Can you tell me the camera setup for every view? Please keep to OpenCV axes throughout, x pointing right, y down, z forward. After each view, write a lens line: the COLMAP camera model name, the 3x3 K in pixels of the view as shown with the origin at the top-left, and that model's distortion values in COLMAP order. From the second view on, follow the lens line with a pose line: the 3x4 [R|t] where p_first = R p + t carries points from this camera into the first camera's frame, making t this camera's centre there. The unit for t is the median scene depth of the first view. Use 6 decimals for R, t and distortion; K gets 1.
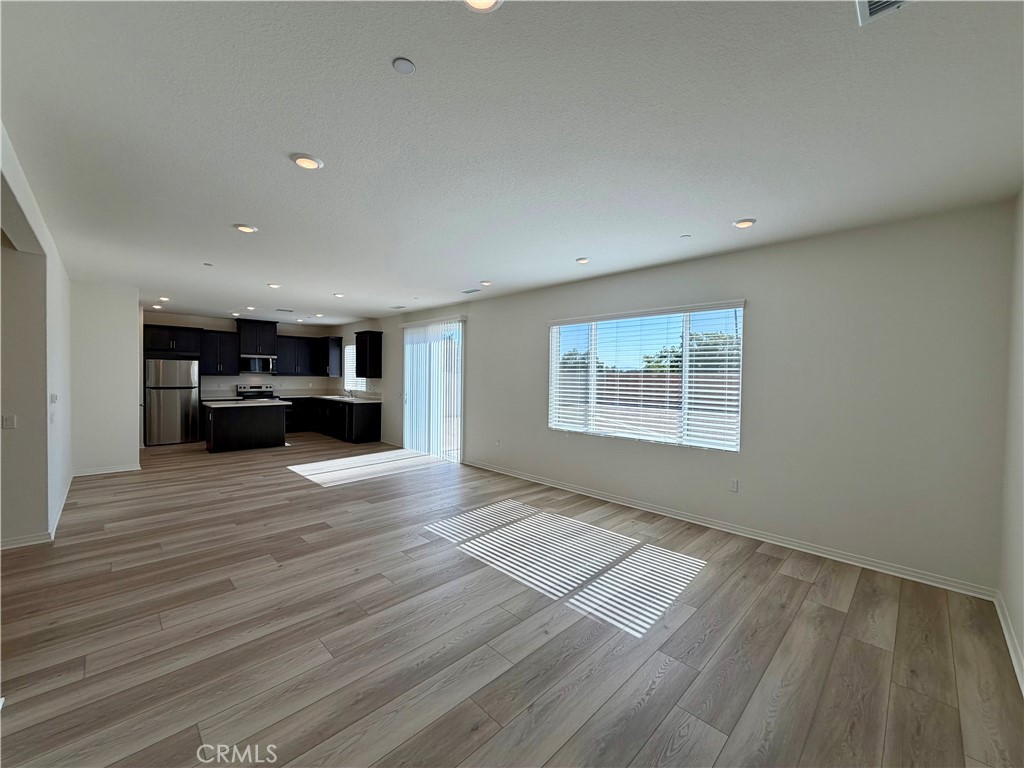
lens RADIAL K [[408.1, 0, 510.4], [0, 408.1, 384.5], [0, 0, 1]] dist [-0.002487, 0.000176]
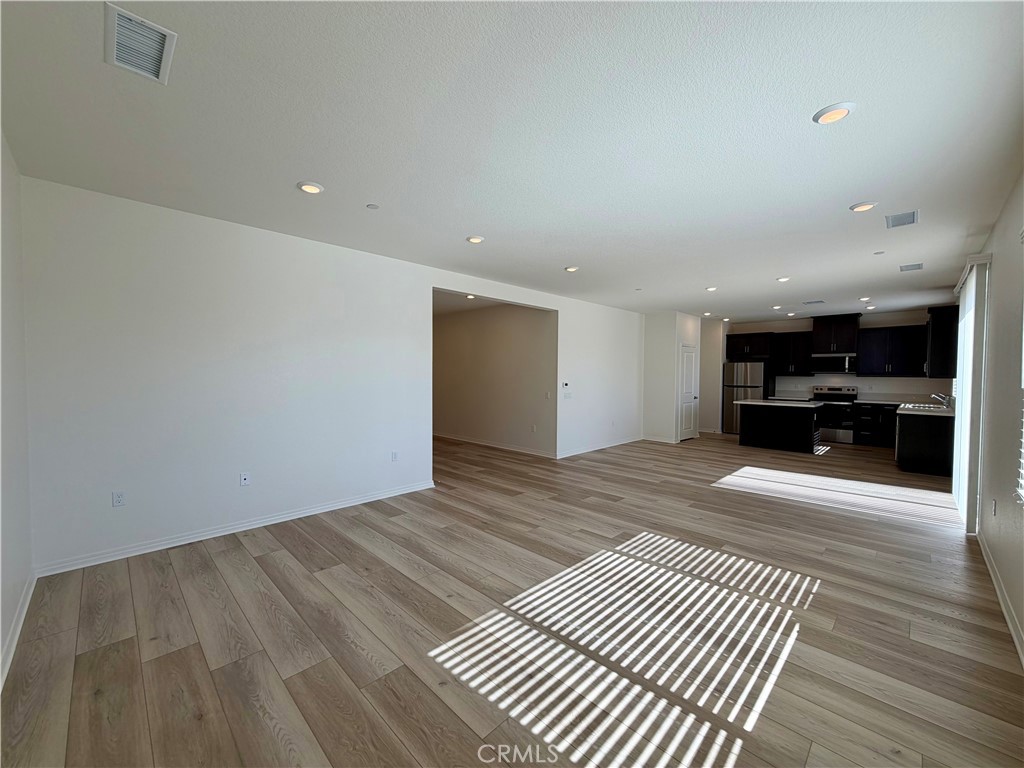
lens RADIAL K [[408.1, 0, 510.4], [0, 408.1, 384.5], [0, 0, 1]] dist [-0.002487, 0.000176]
pose [[0.005196, 0.014758, -0.999878, 0.795566], [-0.029904, 0.999446, 0.014596, 0.013465], [0.999539, 0.029825, 0.005634, 0.772700]]
